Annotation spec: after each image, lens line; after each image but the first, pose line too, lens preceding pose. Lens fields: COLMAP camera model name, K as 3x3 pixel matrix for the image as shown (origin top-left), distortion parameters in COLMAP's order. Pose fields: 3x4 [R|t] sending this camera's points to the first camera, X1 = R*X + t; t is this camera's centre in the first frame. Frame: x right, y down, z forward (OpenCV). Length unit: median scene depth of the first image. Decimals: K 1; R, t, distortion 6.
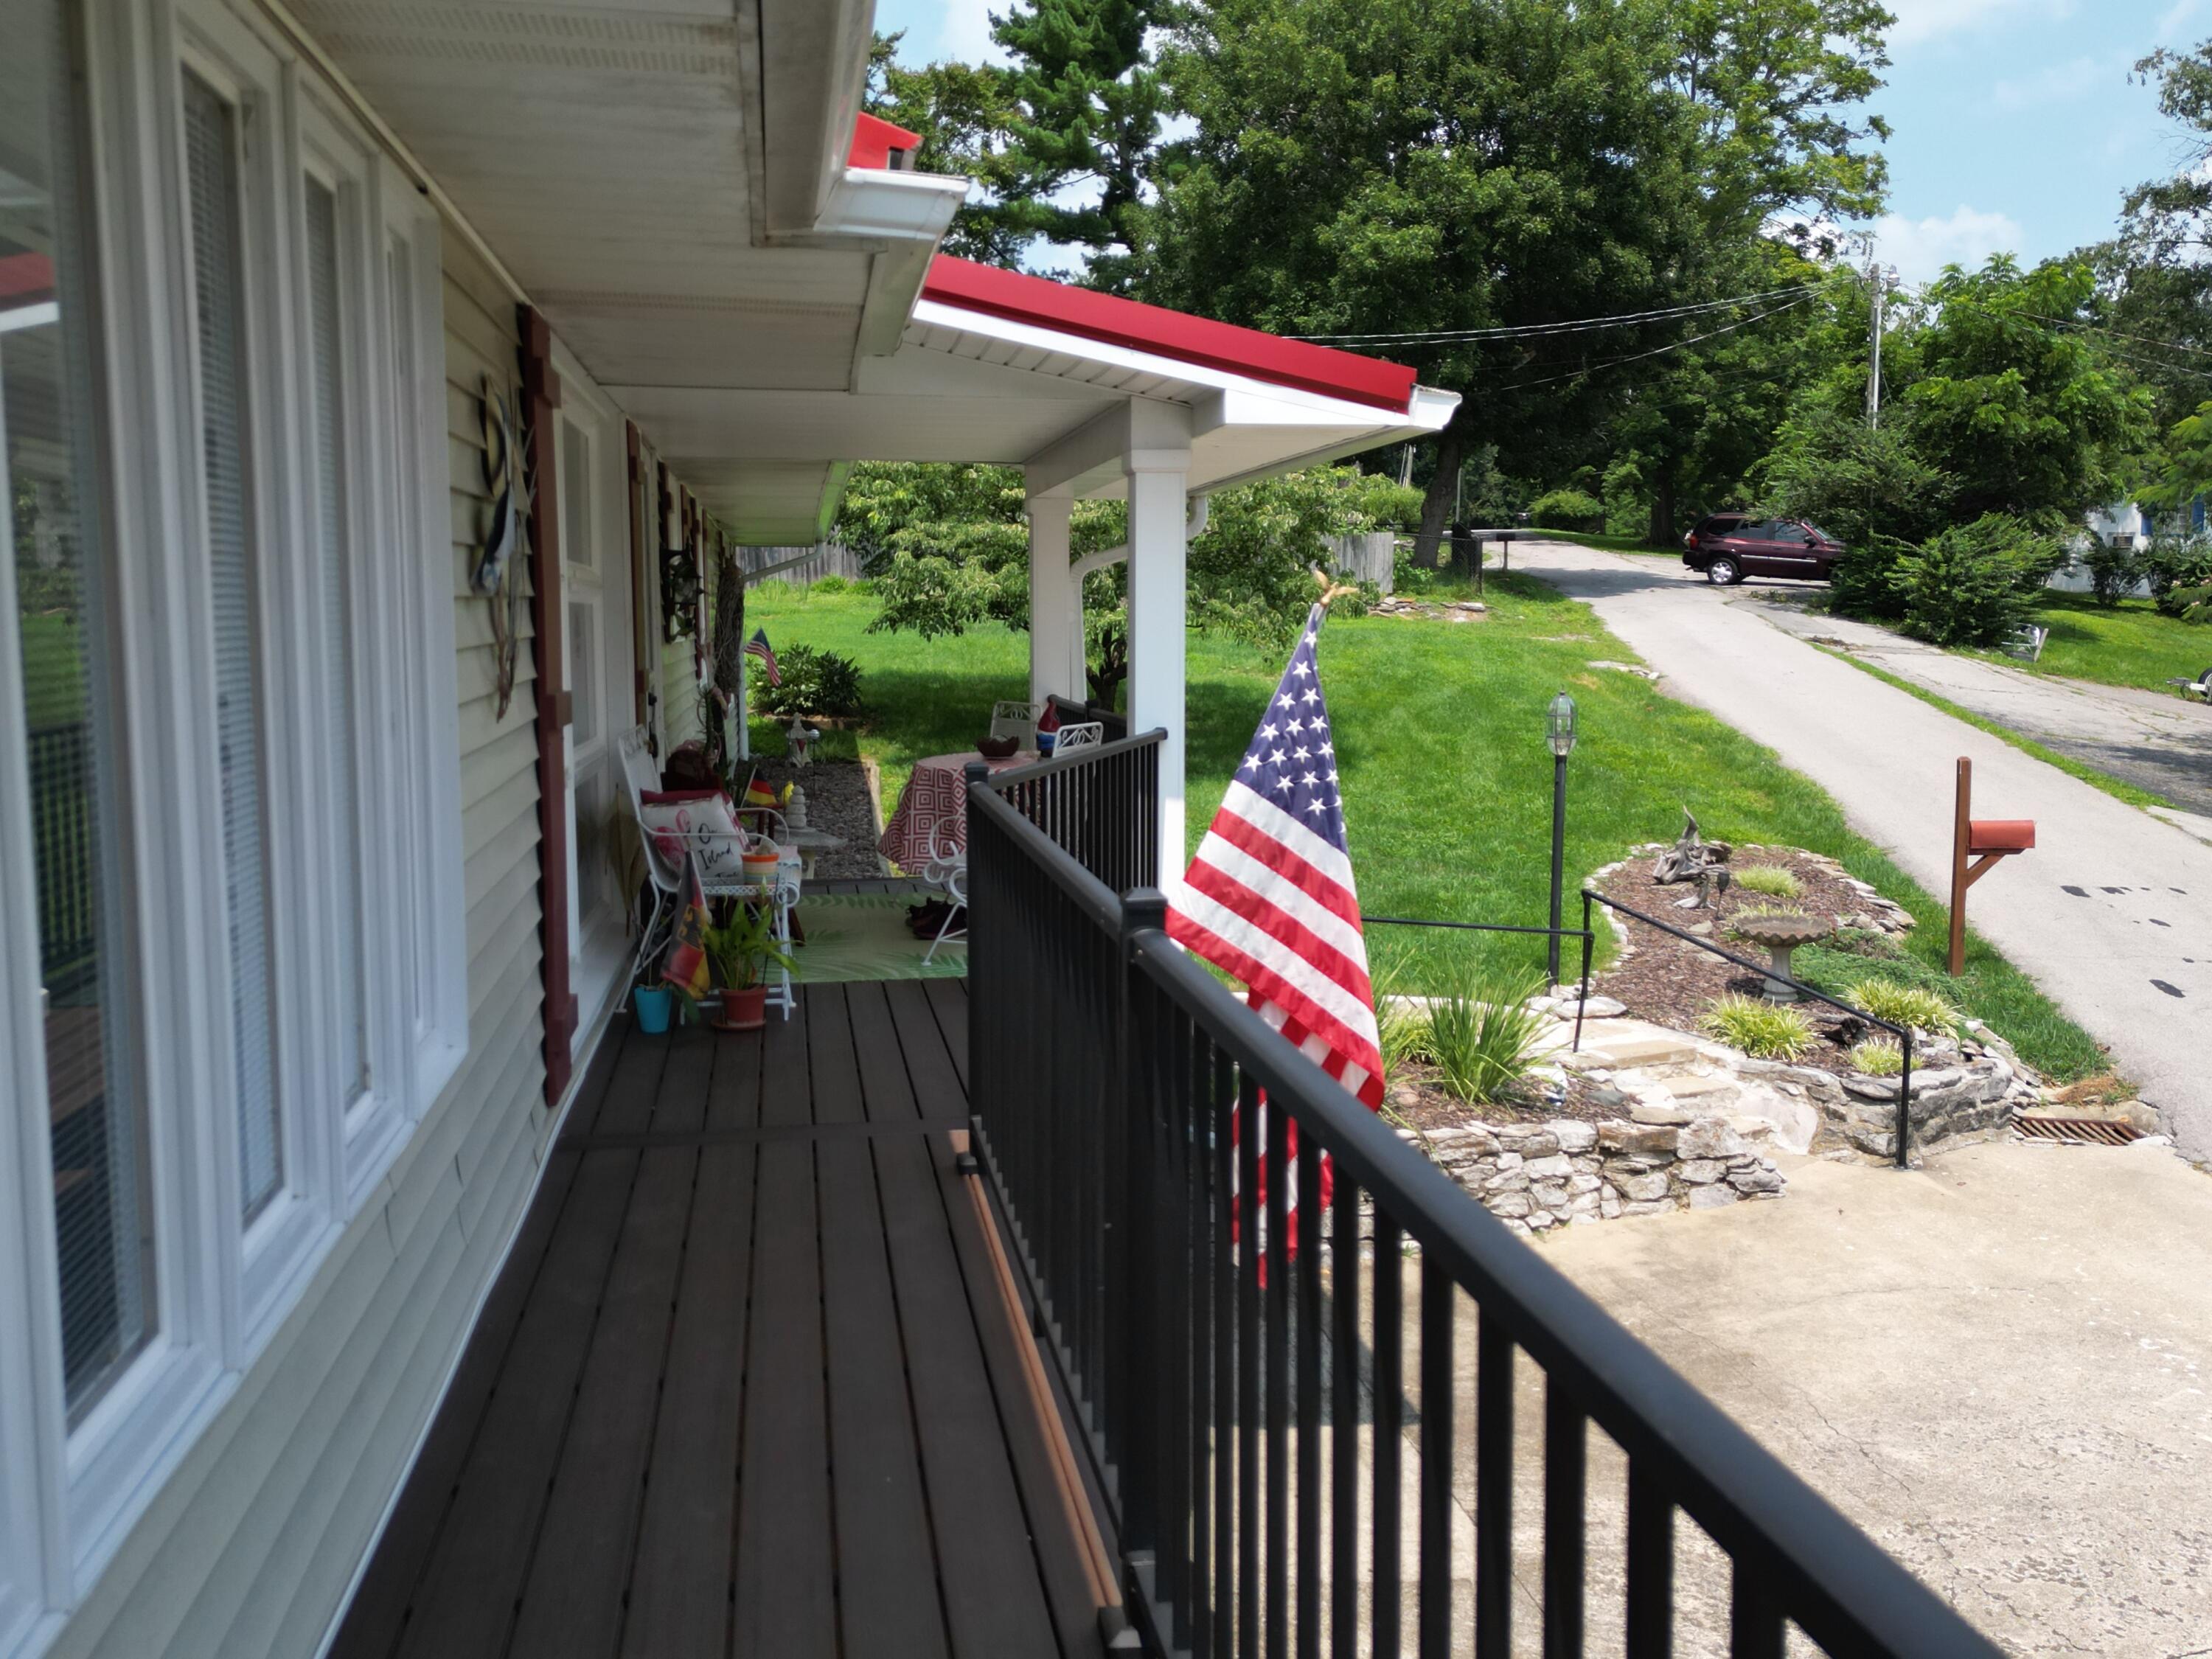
lens RADIAL K [[1979.7, 0, 1096.2], [0, 1979.7, 830.5], [0, 0, 1]] dist [0.107426, -0.151100]
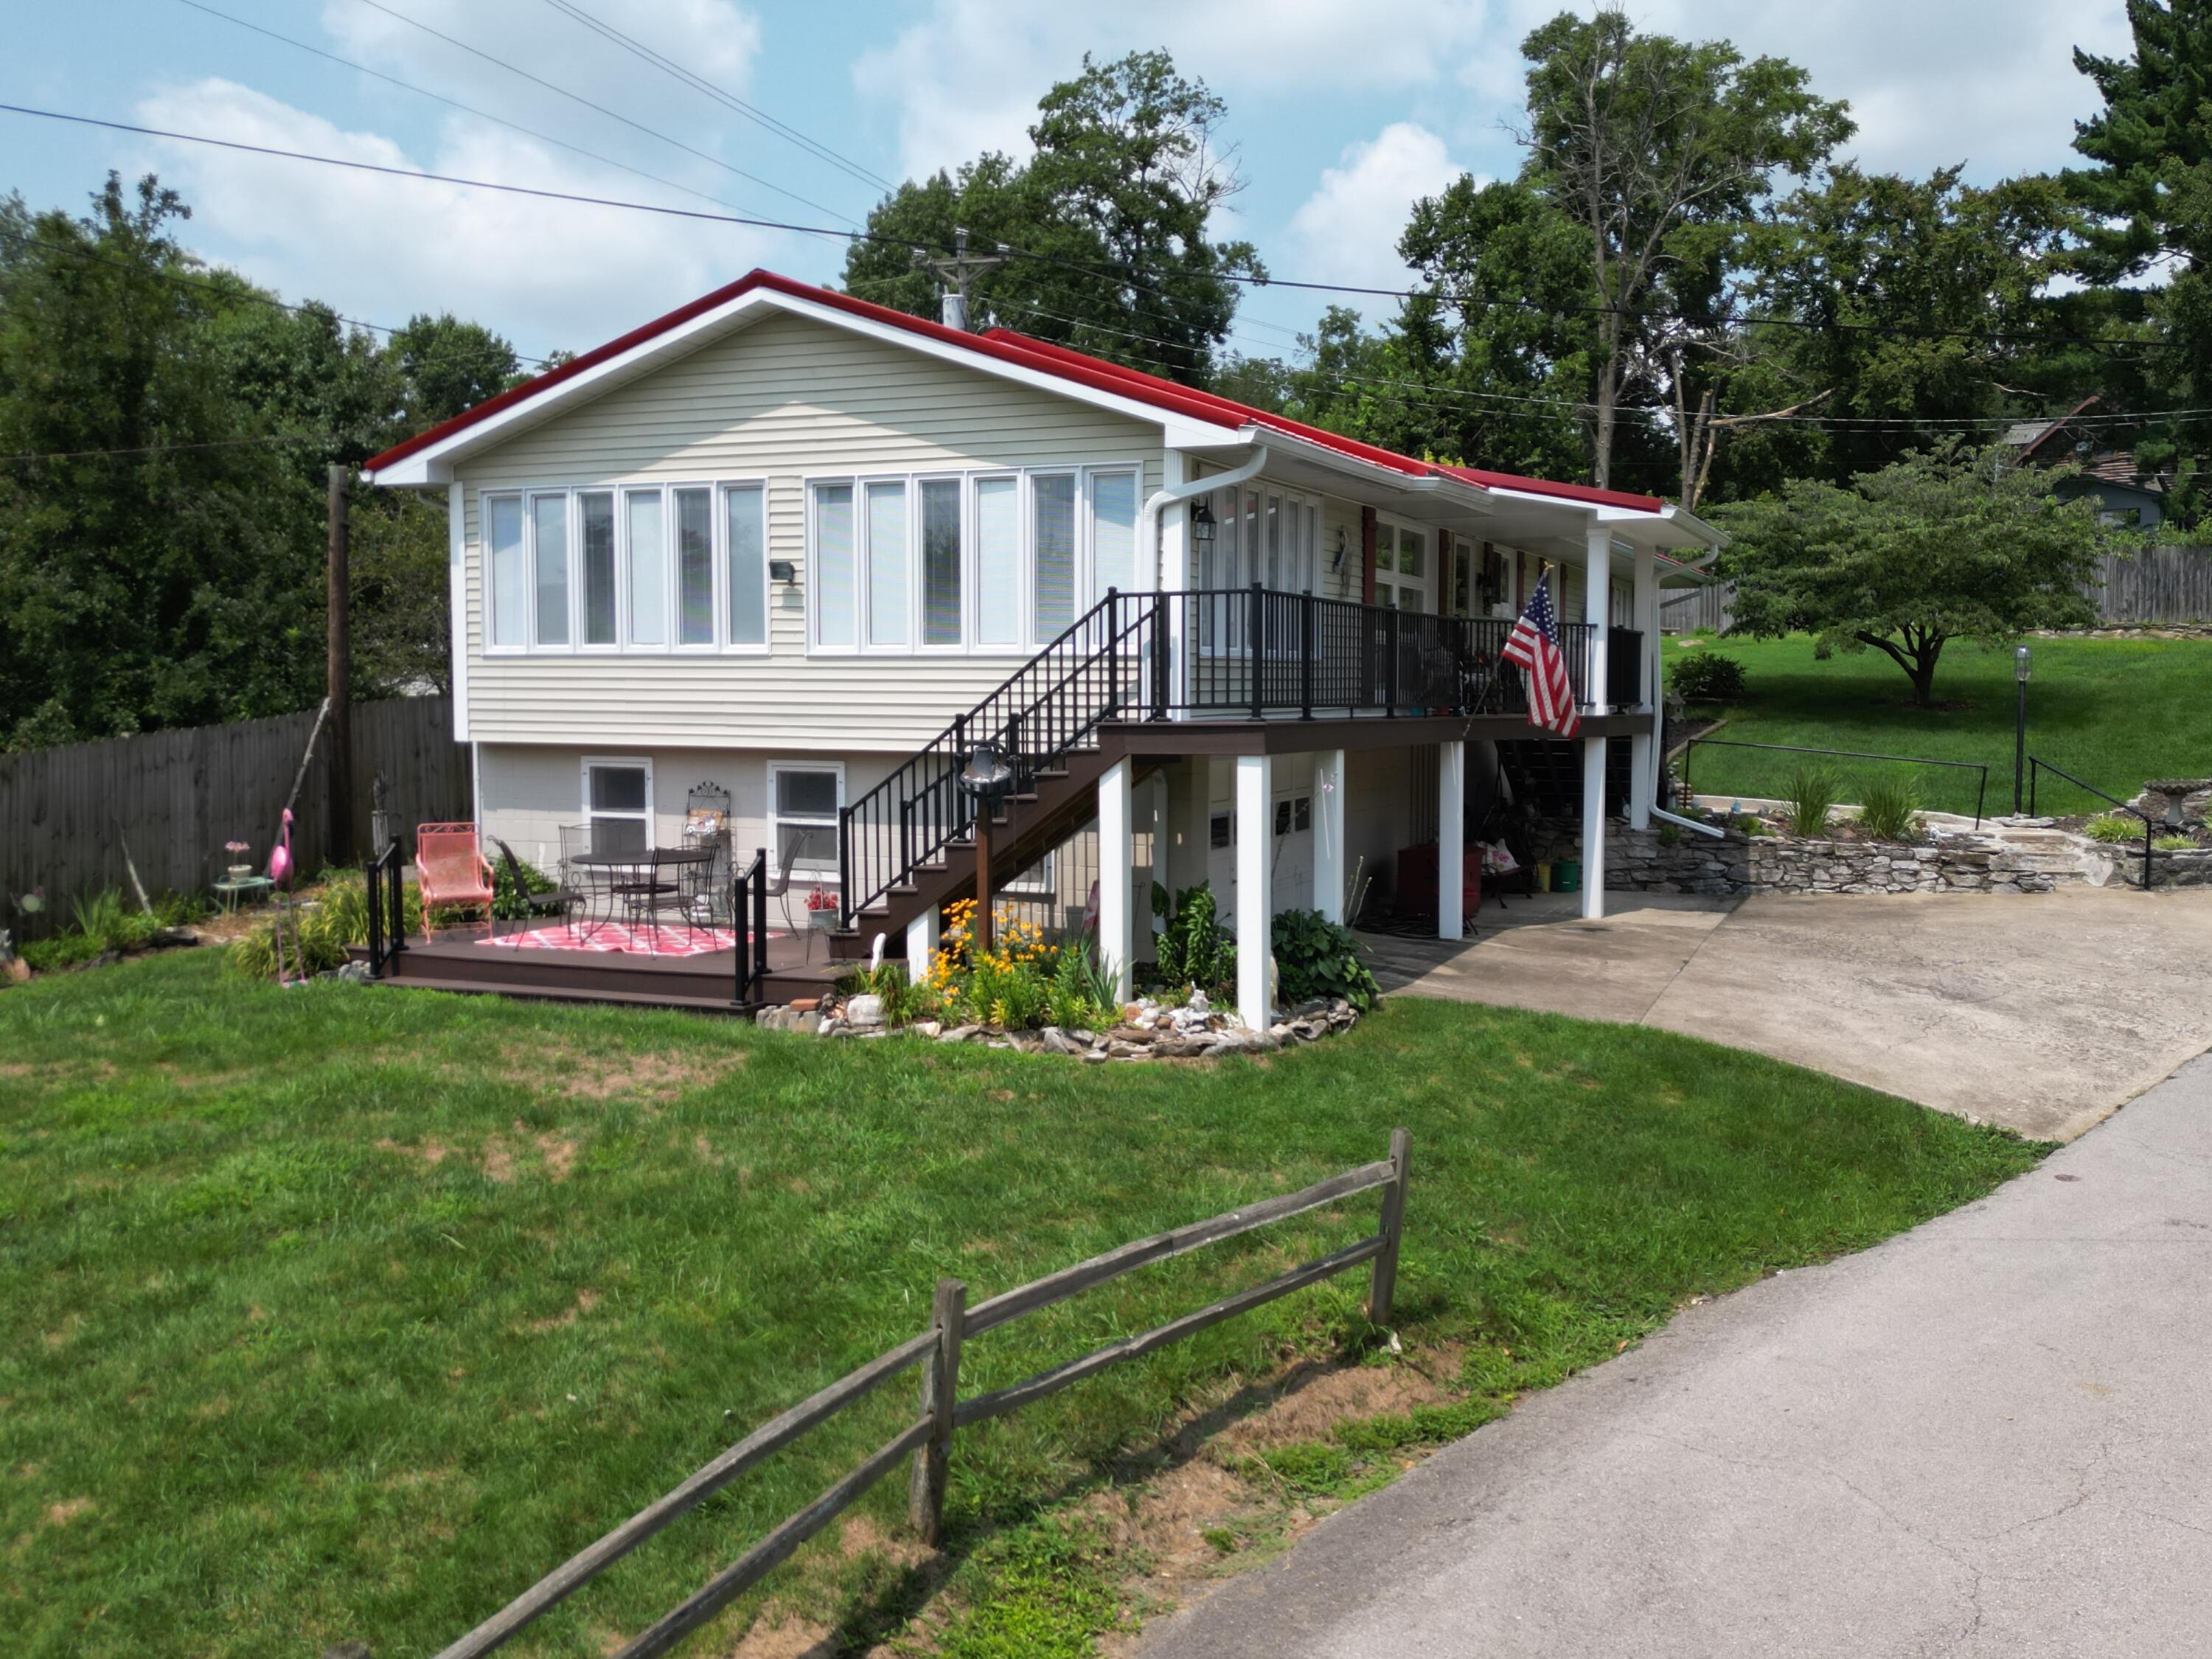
lens RADIAL K [[1979.7, 0, 1096.2], [0, 1979.7, 830.5], [0, 0, 1]] dist [0.107426, -0.151100]
pose [[0.836761, 0.036220, -0.546368, 0.631152], [-0.058457, 0.998016, -0.023366, 0.221882], [0.544438, 0.051491, 0.837219, -1.124963]]
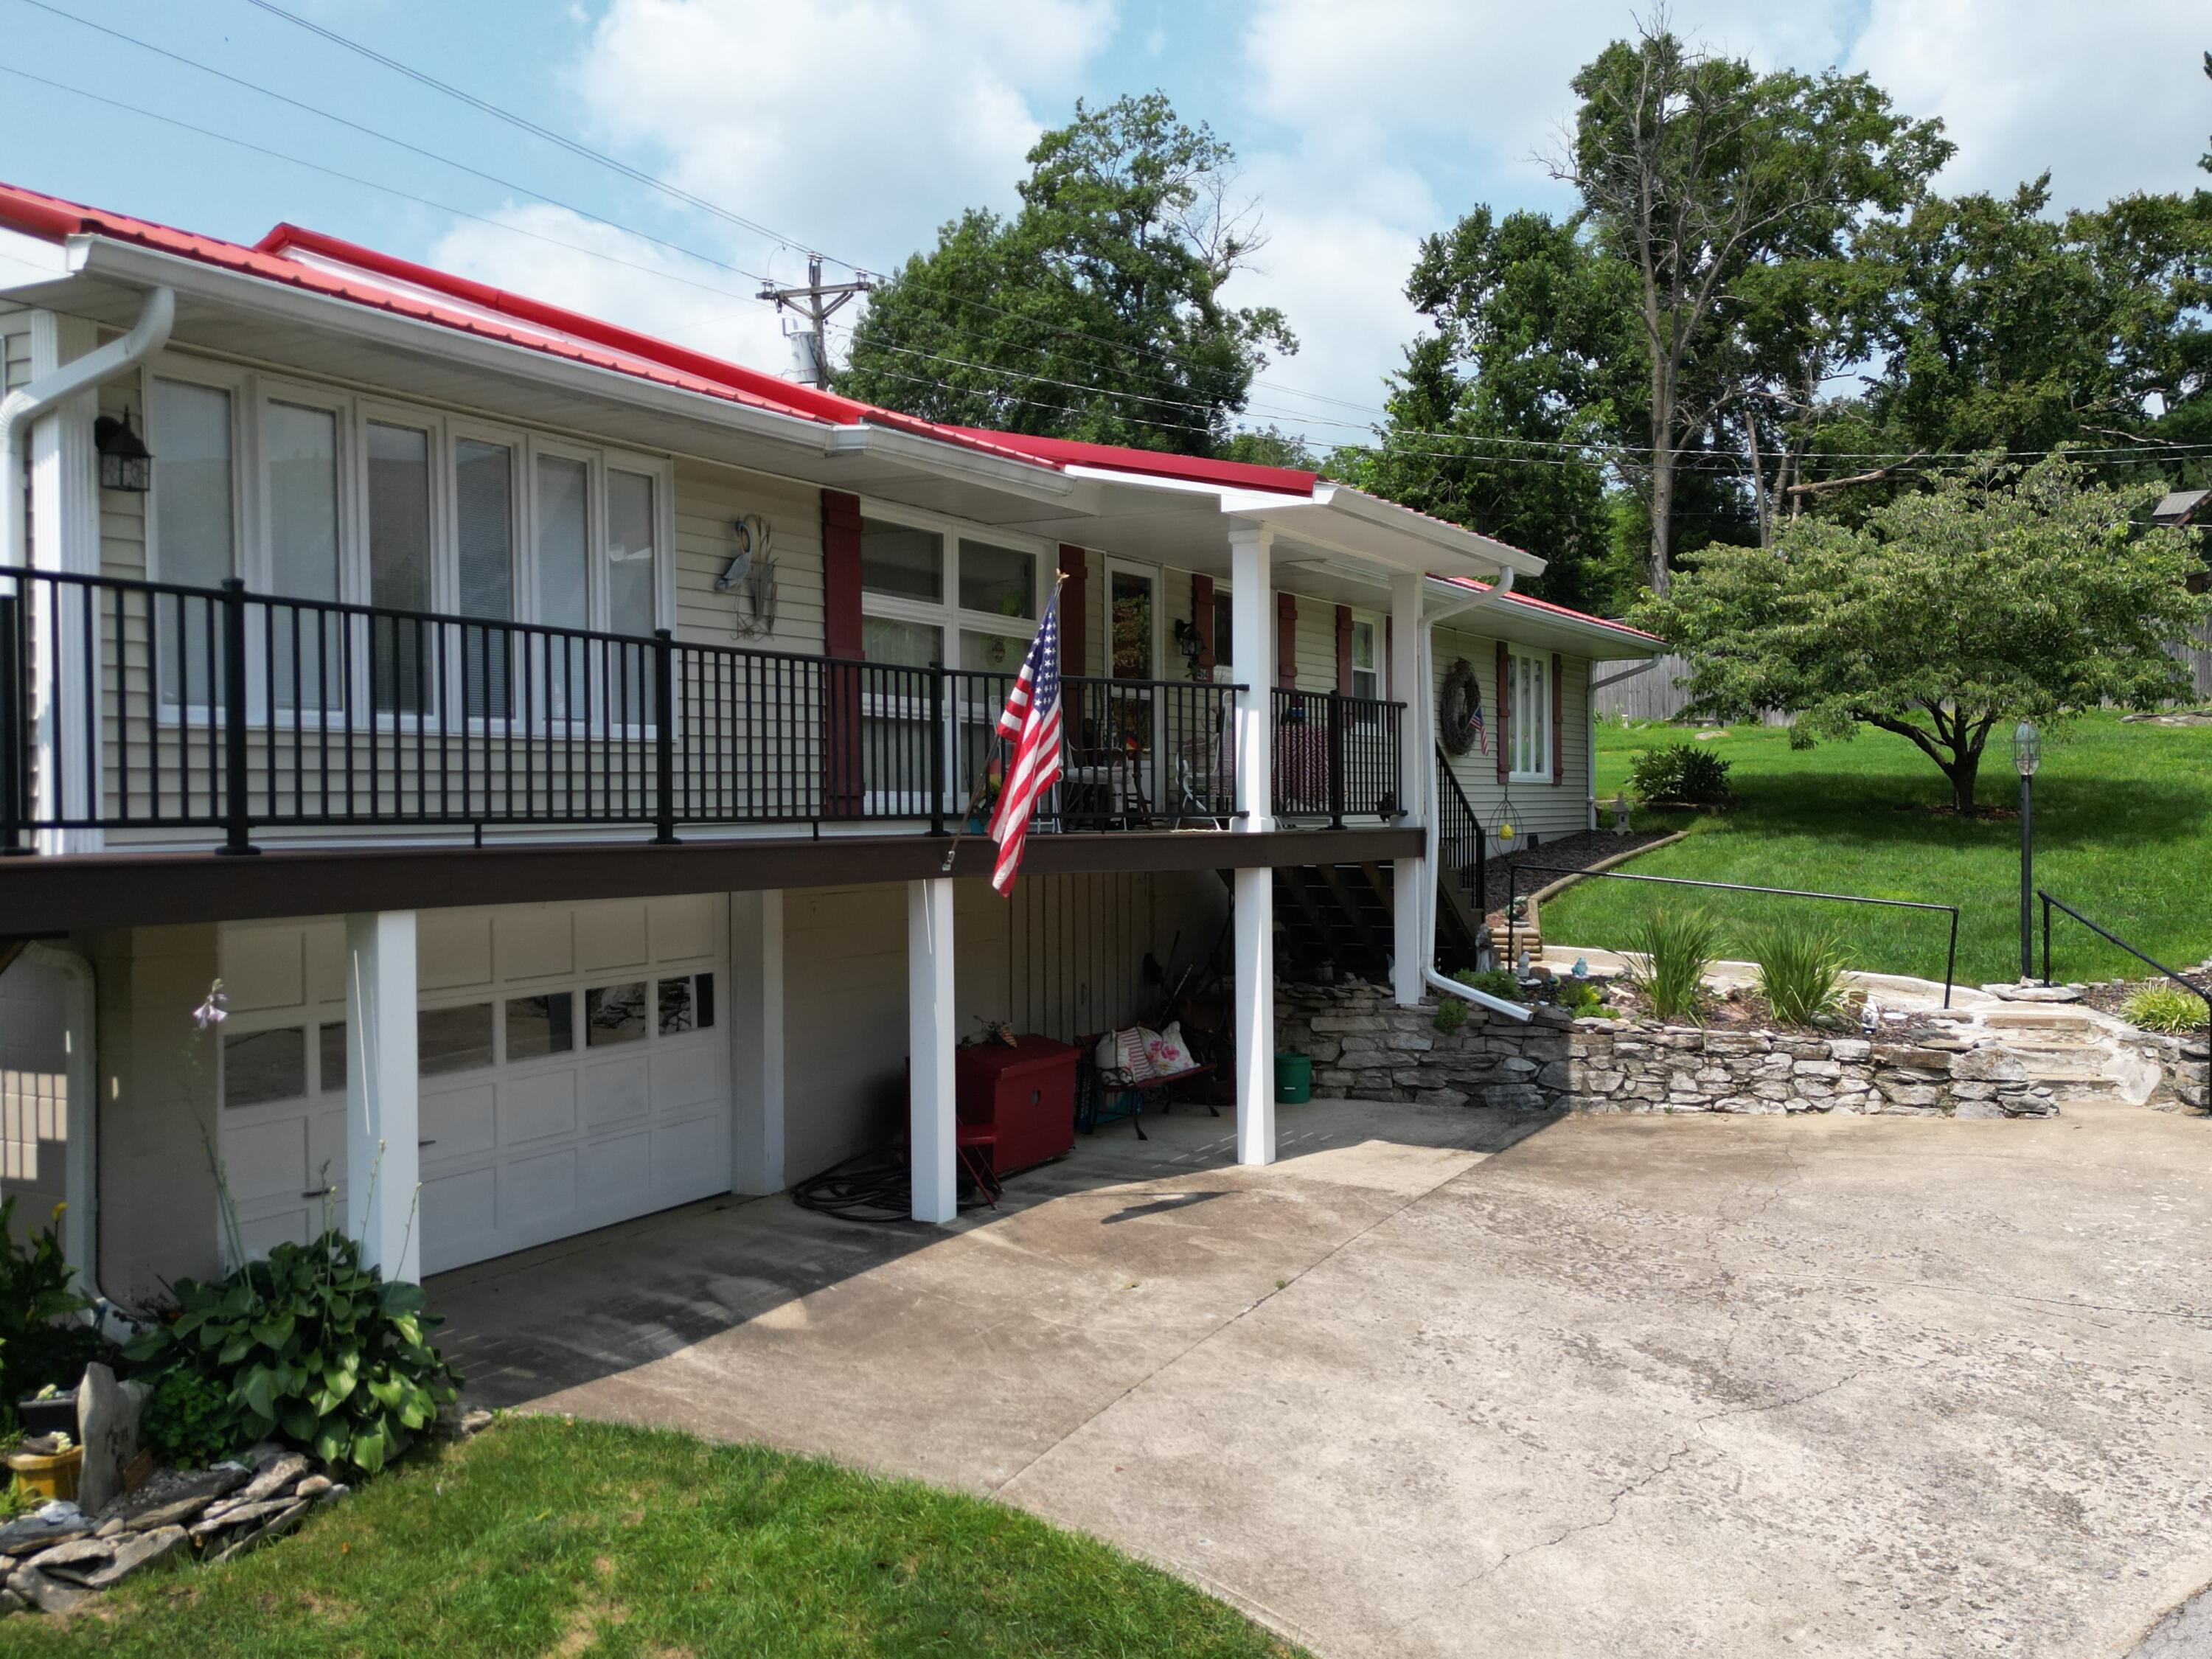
lens RADIAL K [[1979.7, 0, 1096.2], [0, 1979.7, 830.5], [0, 0, 1]] dist [0.107426, -0.151100]
pose [[0.790589, 0.002807, -0.612341, 0.625260], [-0.059643, 0.995588, -0.072442, 0.133184], [0.609435, 0.093793, 0.787268, -0.292777]]
